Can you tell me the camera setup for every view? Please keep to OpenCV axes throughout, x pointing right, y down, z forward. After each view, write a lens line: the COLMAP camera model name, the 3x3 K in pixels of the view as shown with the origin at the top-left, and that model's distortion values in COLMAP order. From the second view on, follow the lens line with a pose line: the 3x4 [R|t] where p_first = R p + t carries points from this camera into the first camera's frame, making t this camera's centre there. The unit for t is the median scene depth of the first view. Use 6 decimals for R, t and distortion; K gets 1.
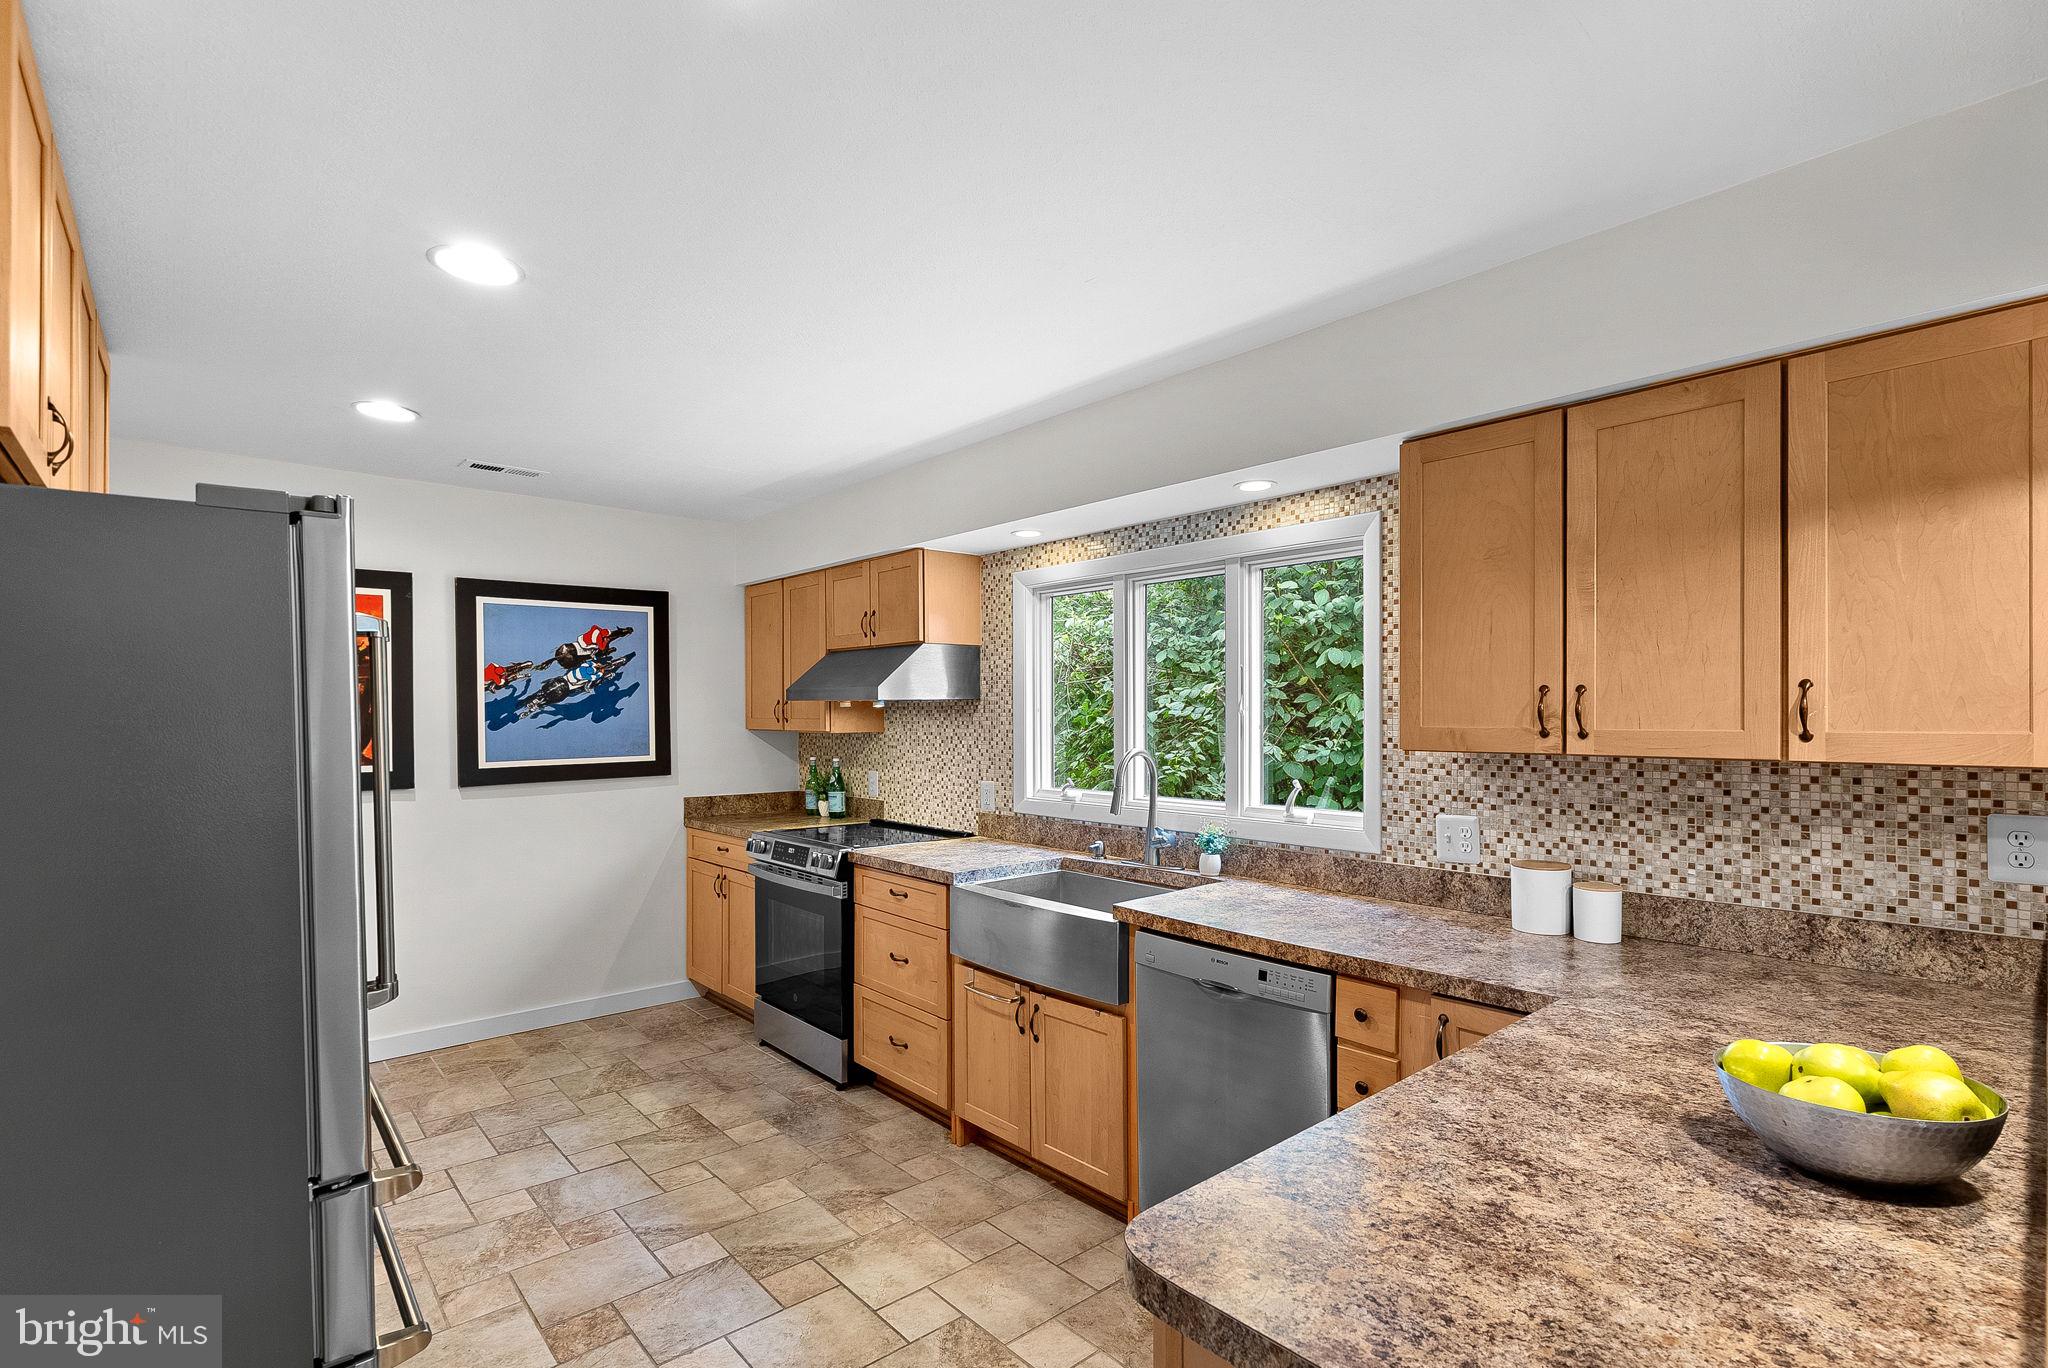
lens RADIAL K [[968.1, 0, 1026.7], [0, 968.1, 708.1], [0, 0, 1]] dist [-0.001892, 0.000270]
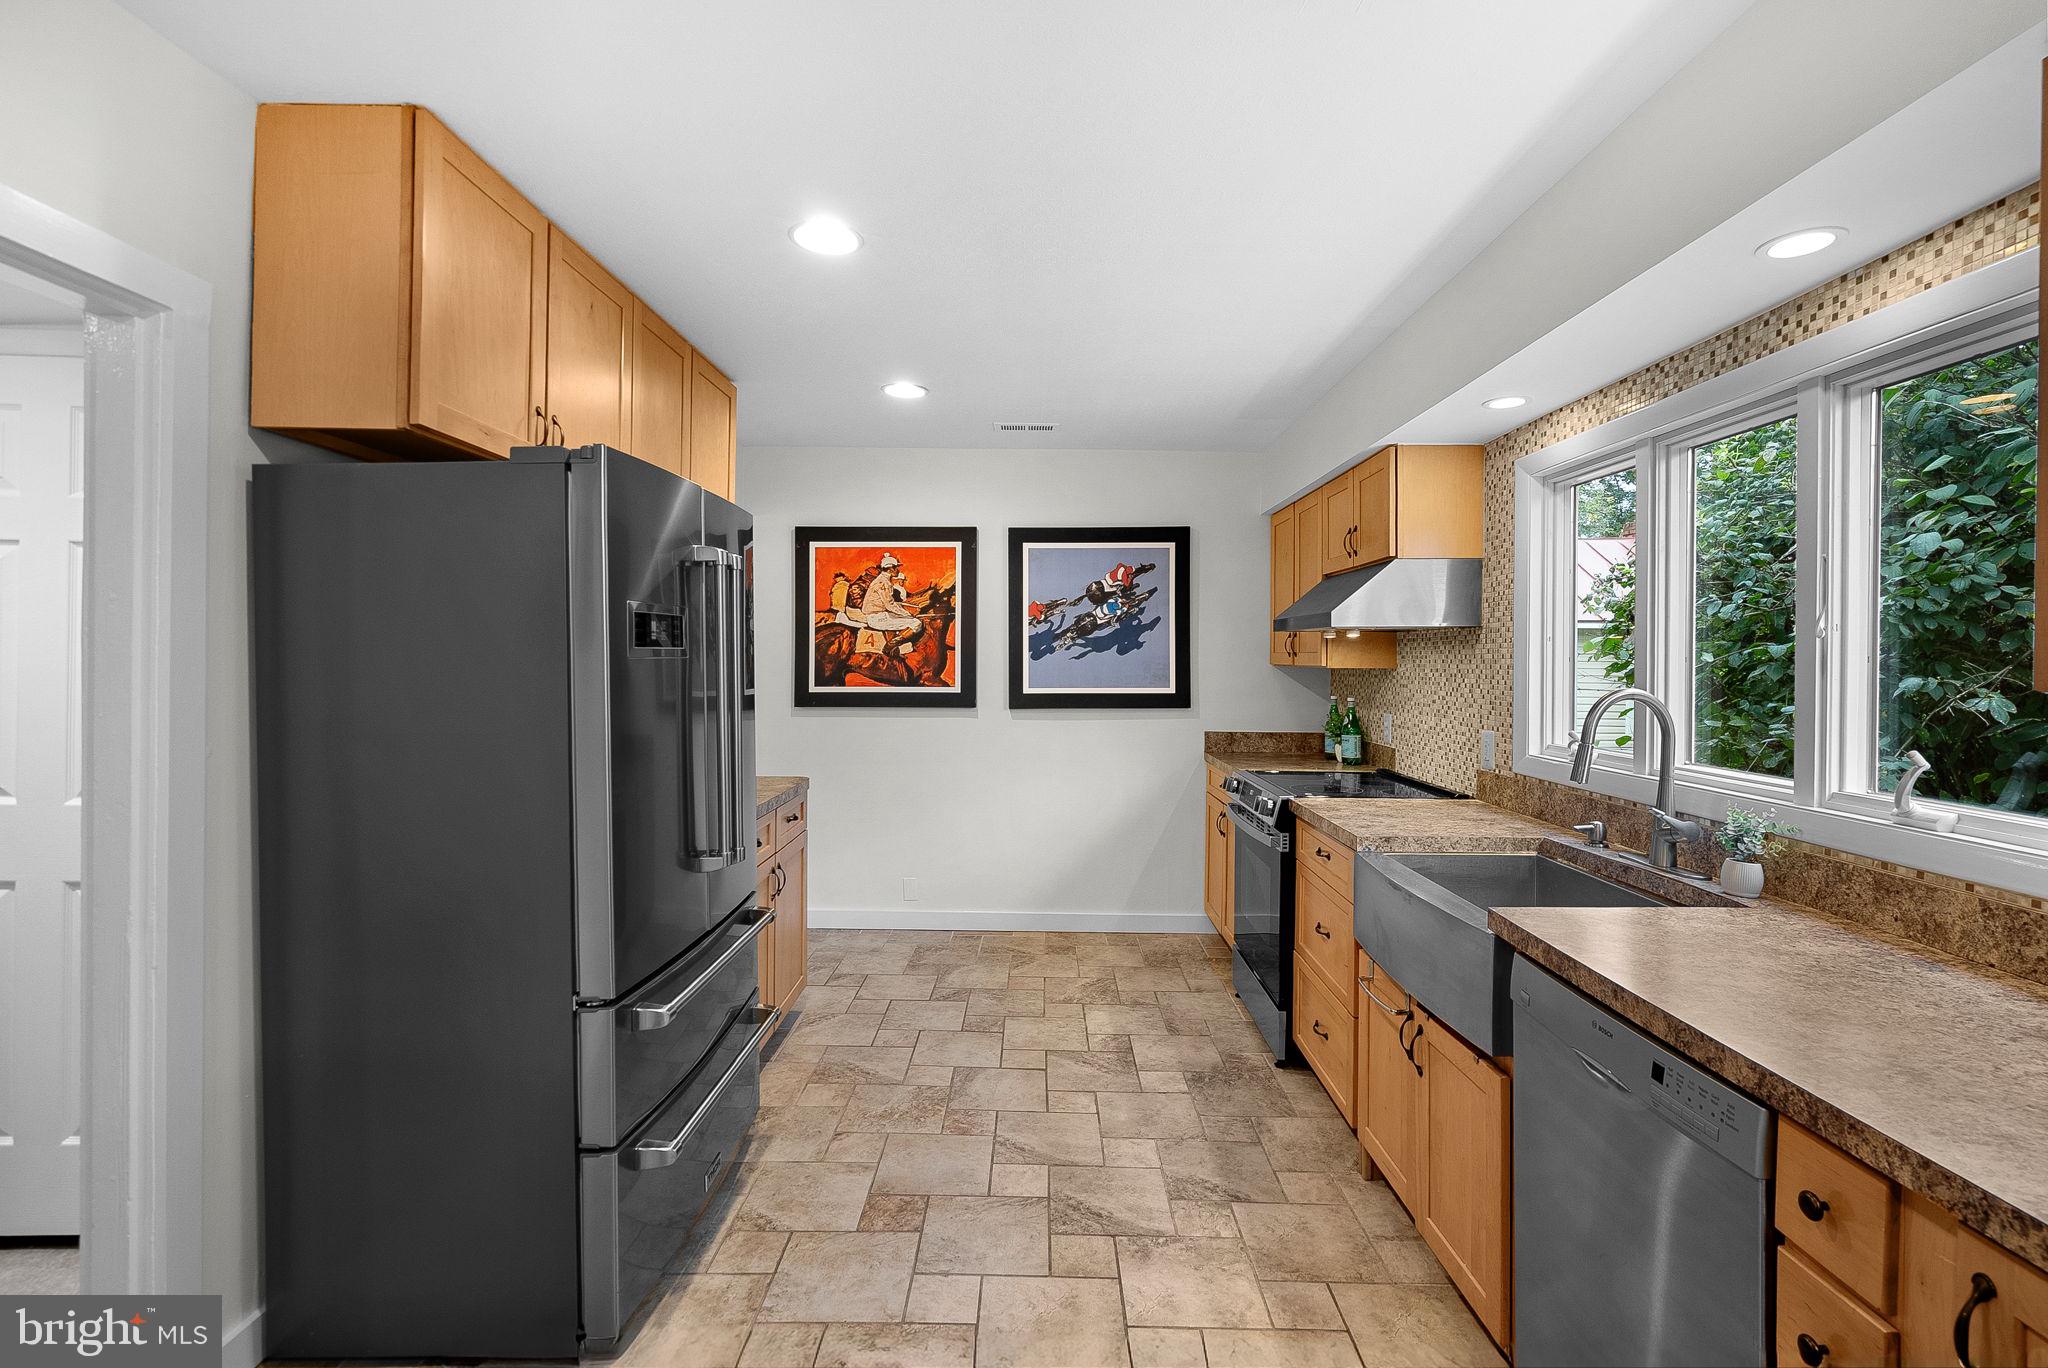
lens RADIAL K [[939.7, 0, 1017.2], [0, 939.7, 652.4], [0, 0, 1]] dist [-0.015271, 0.007443]
pose [[0.740304, 0.005864, -0.672247, 0.180194], [-0.008783, 0.999961, -0.000950, 0.015750], [0.672215, 0.006608, 0.740326, 0.177166]]
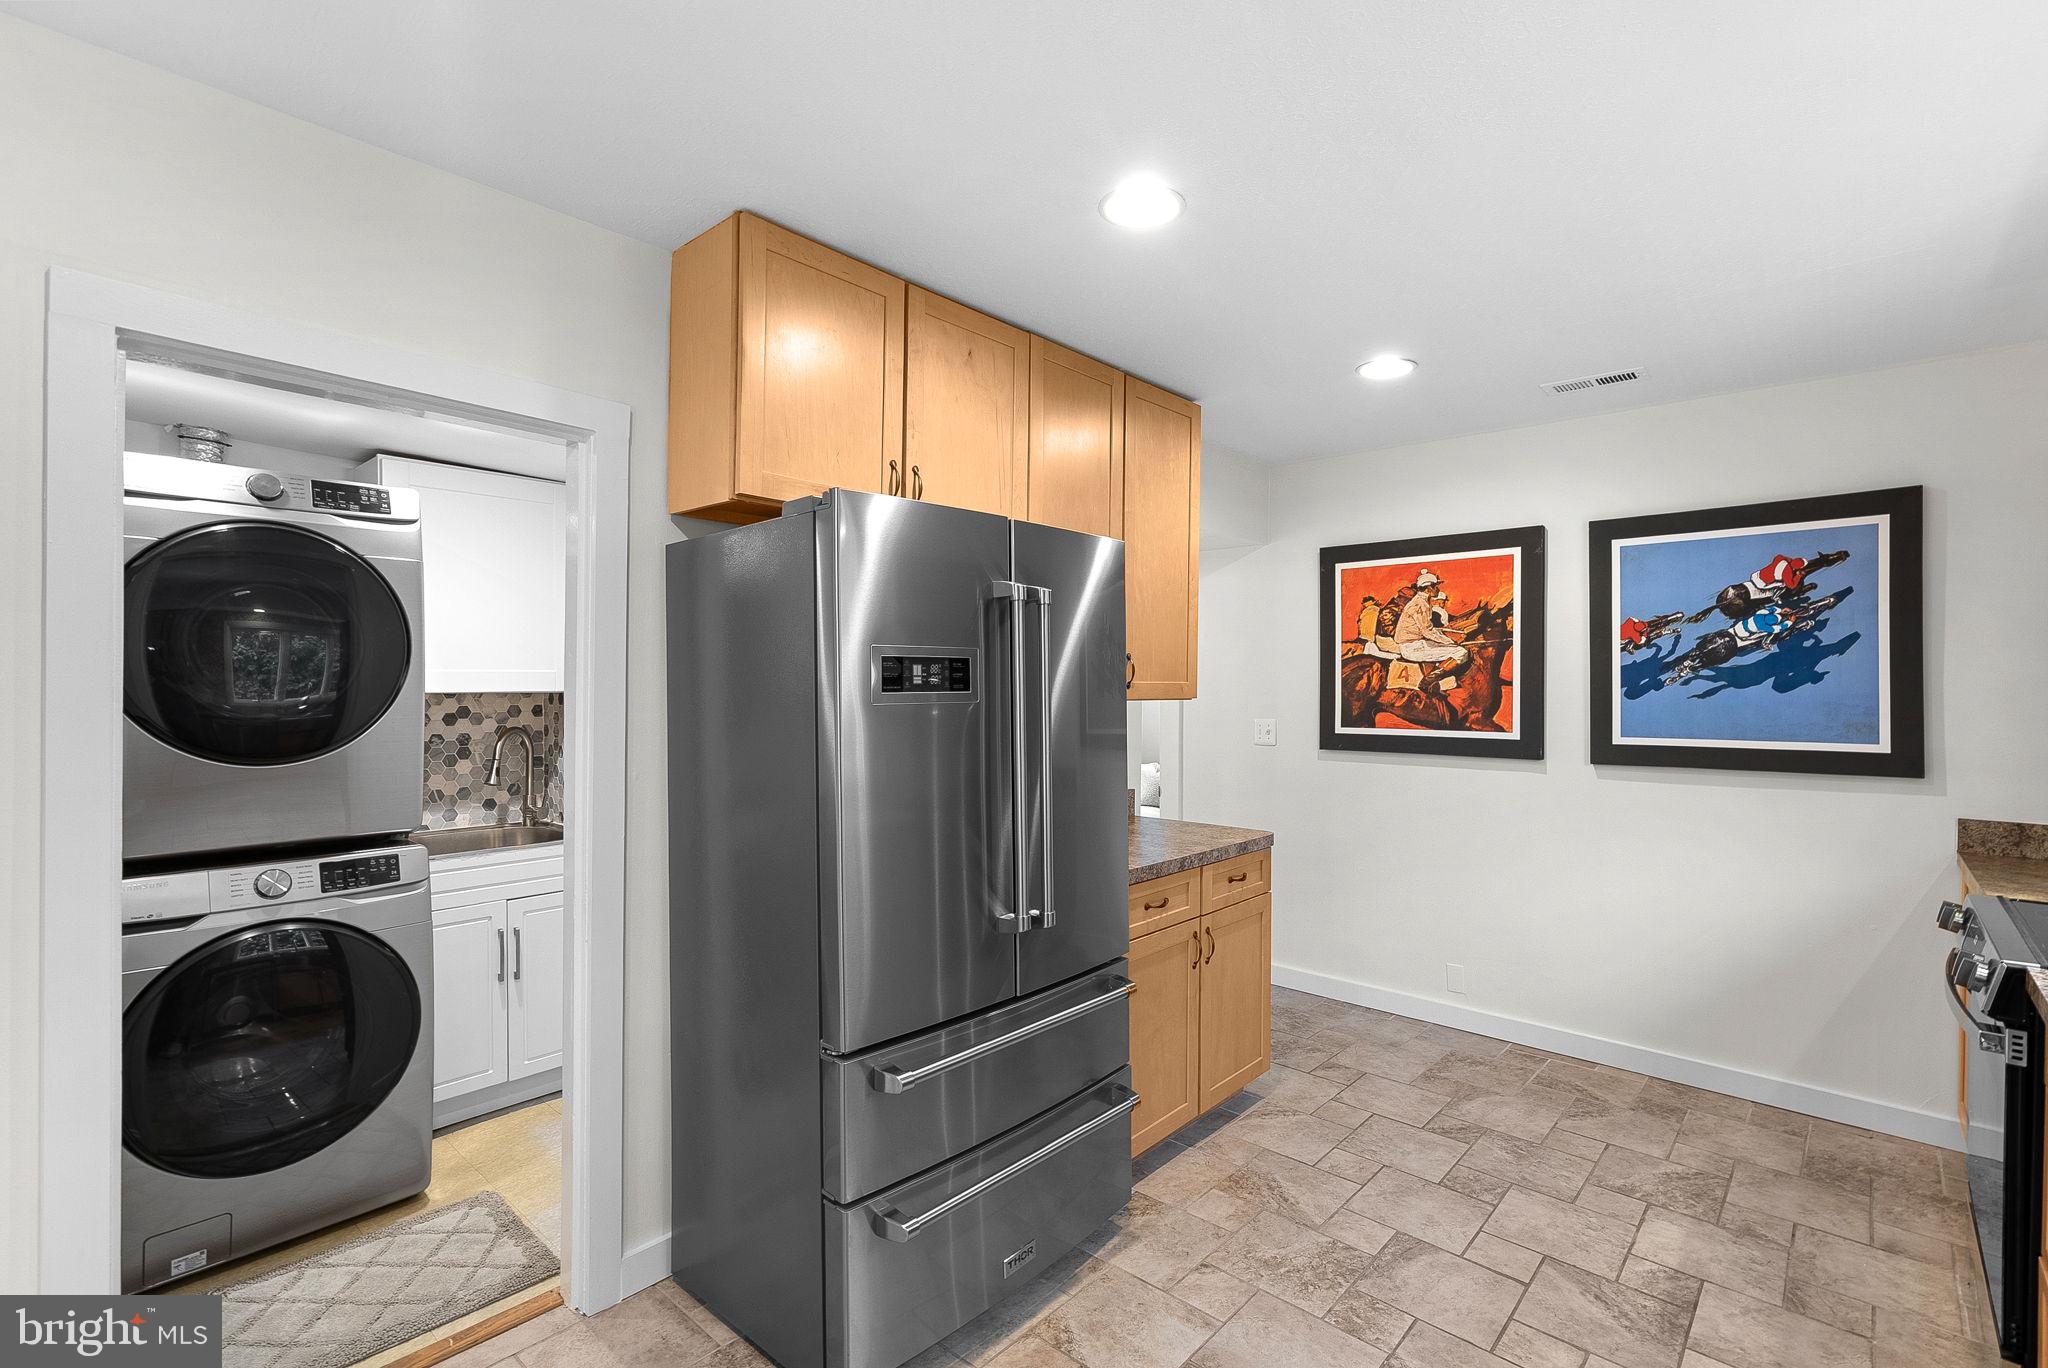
lens RADIAL K [[925.5, 0, 1024.0], [0, 925.5, 684.0], [0, 0, 1]] dist [-0.003469, -0.000113]
pose [[0.118455, 0.005432, -0.992945, 0.176579], [-0.002567, 0.999983, 0.005164, 0.007675], [0.992956, 0.001937, 0.118467, 0.407562]]
